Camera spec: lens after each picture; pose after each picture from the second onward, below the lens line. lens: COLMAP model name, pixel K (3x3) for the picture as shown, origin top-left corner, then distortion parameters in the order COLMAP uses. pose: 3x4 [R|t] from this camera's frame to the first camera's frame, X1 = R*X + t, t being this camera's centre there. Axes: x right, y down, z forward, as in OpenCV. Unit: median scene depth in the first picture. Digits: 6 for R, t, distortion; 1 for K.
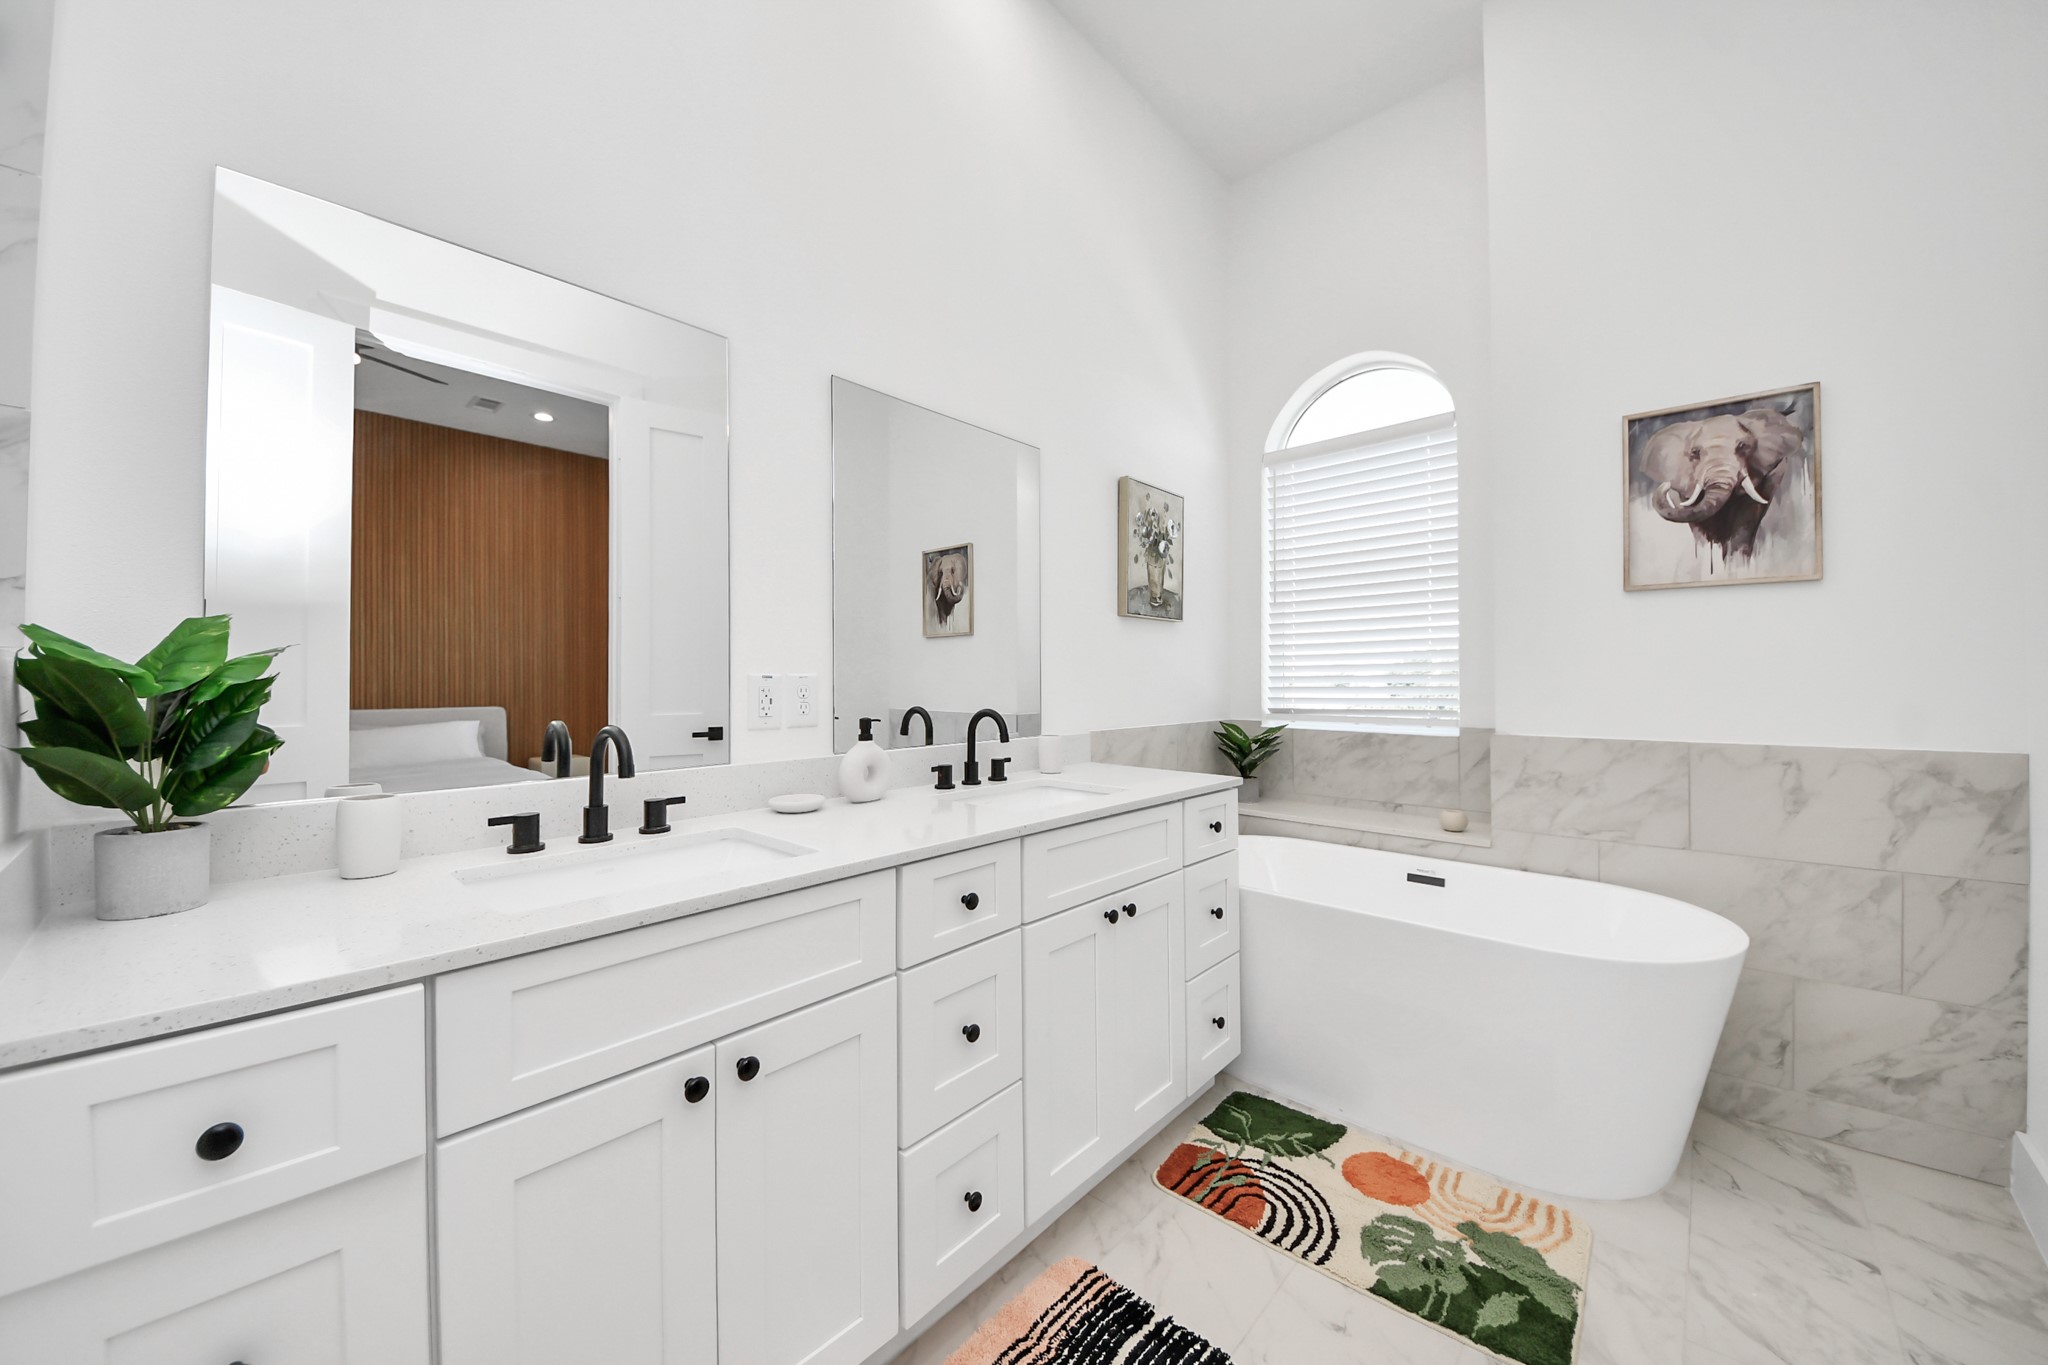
lens RADIAL K [[741.6, 0, 1022.9], [0, 741.6, 698.5], [0, 0, 1]] dist [0.021306, -0.014810]
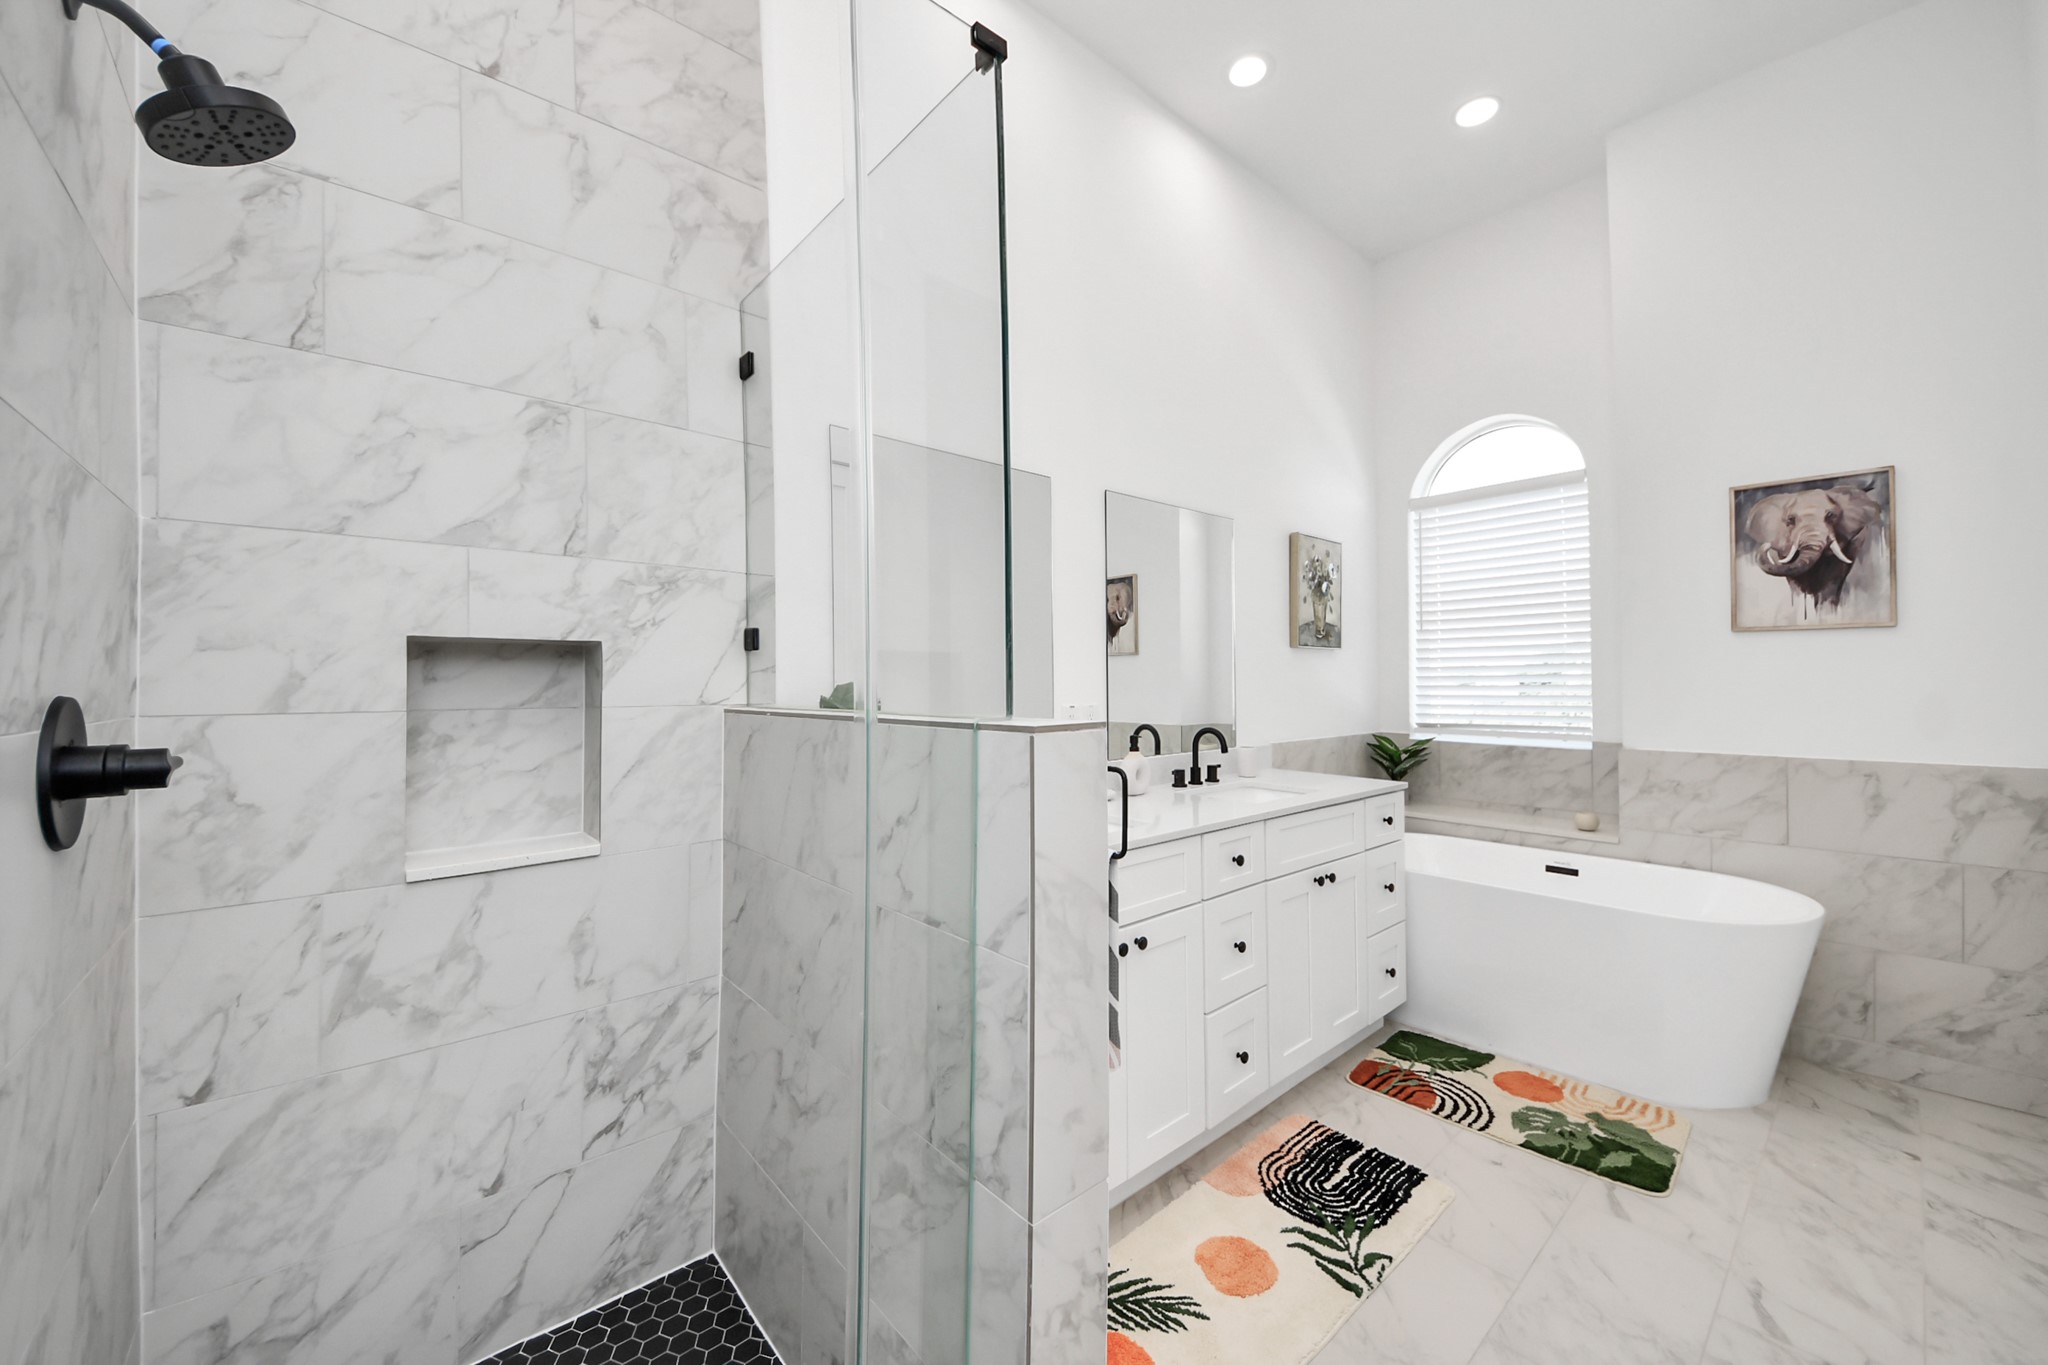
lens RADIAL K [[788.6, 0, 1026.4], [0, 788.6, 688.3], [0, 0, 1]] dist [0.012779, -0.015022]
pose [[0.994773, 0.000997, -0.102102, -0.223886], [-0.002299, 0.999918, -0.012635, -0.036874], [0.102081, 0.012803, 0.994694, -0.427569]]
